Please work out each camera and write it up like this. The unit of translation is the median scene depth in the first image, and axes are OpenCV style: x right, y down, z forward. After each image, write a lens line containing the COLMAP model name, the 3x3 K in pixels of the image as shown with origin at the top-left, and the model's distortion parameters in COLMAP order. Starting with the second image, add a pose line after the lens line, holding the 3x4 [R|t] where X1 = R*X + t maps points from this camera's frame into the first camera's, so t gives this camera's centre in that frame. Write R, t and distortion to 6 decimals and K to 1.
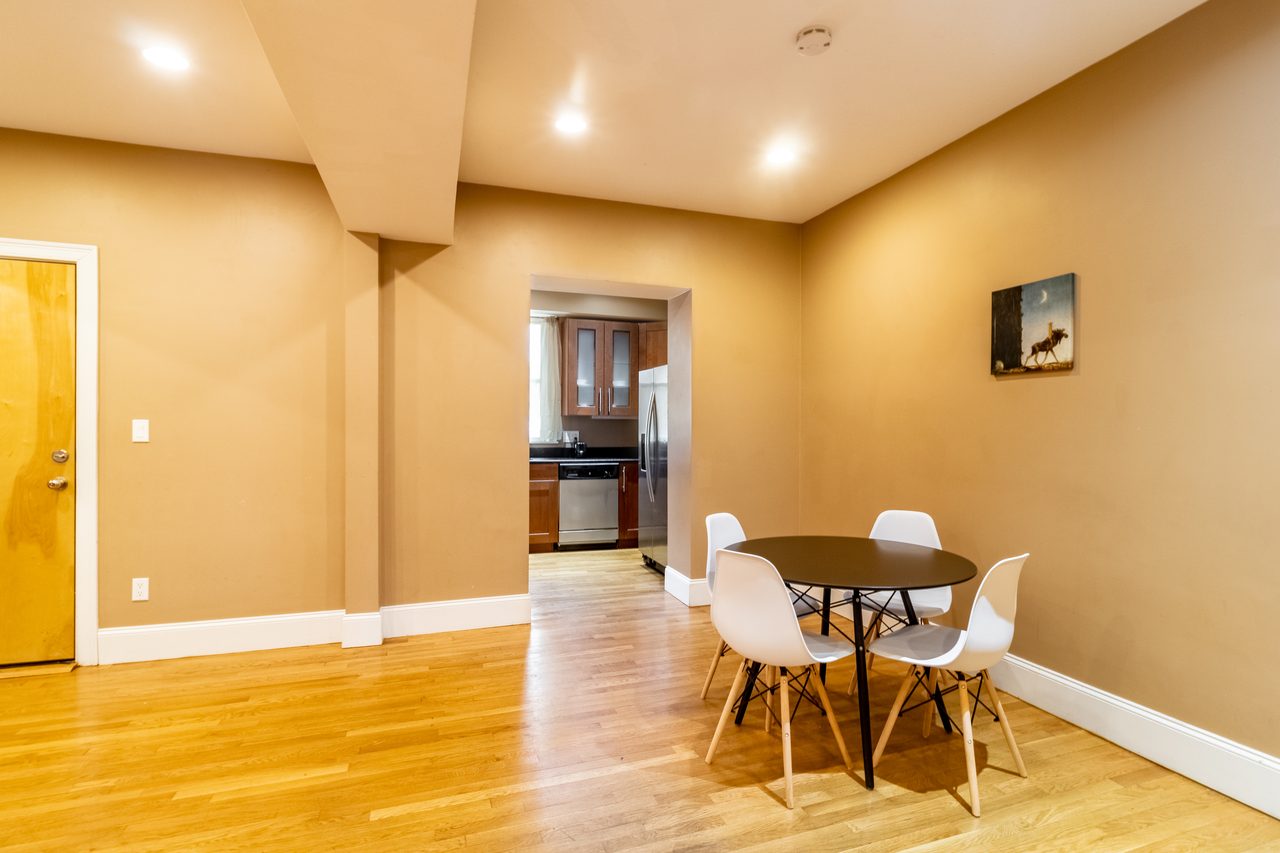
lens RADIAL K [[633.1, 0, 640.0], [0, 633.1, 426.5], [0, 0, 1]] dist [-0.003696, -0.000649]
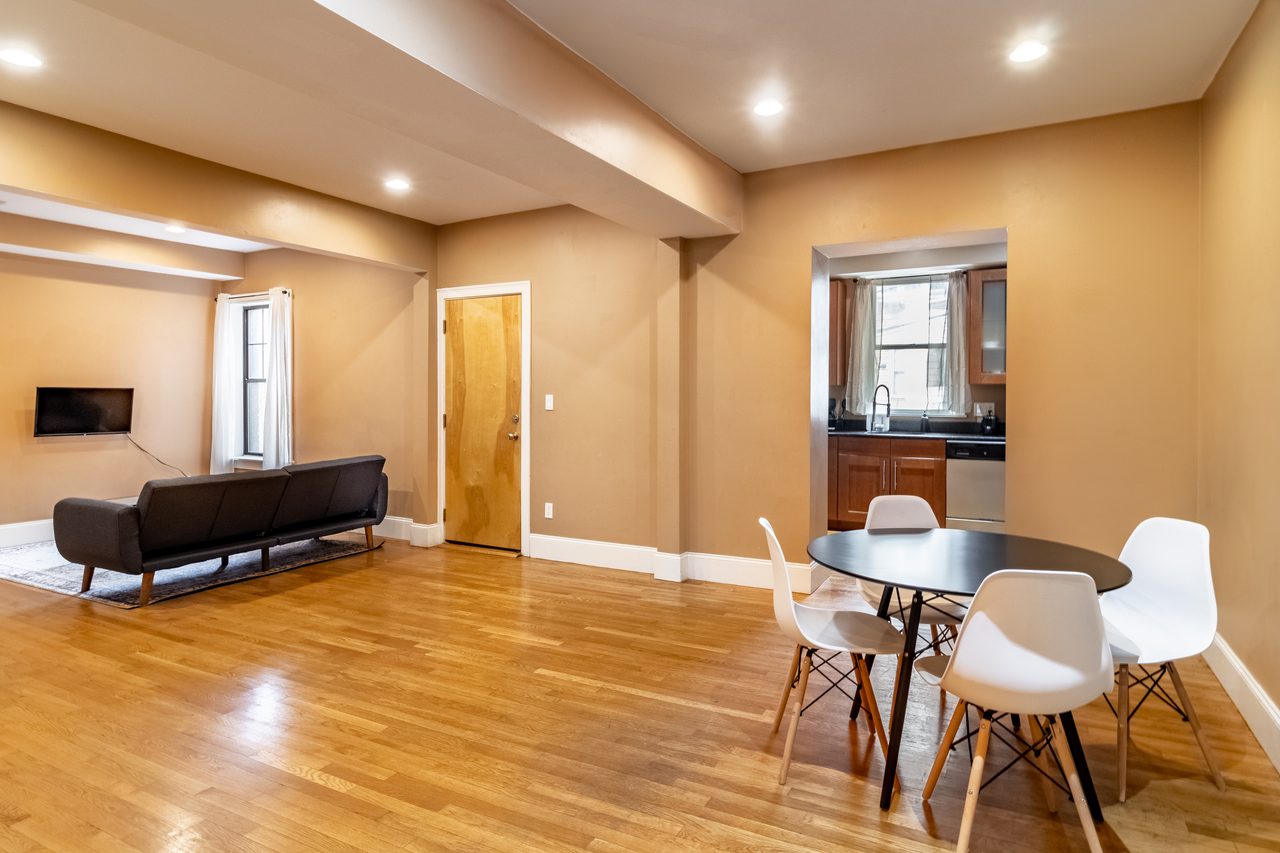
lens RADIAL K [[694.8, 0, 631.9], [0, 694.8, 401.6], [0, 0, 1]] dist [-0.000243, -0.000083]
pose [[0.674891, -0.000329, -0.737917, 0.535832], [0.004467, 0.999983, 0.003640, -0.000238], [0.737904, -0.005752, 0.674881, 0.057615]]
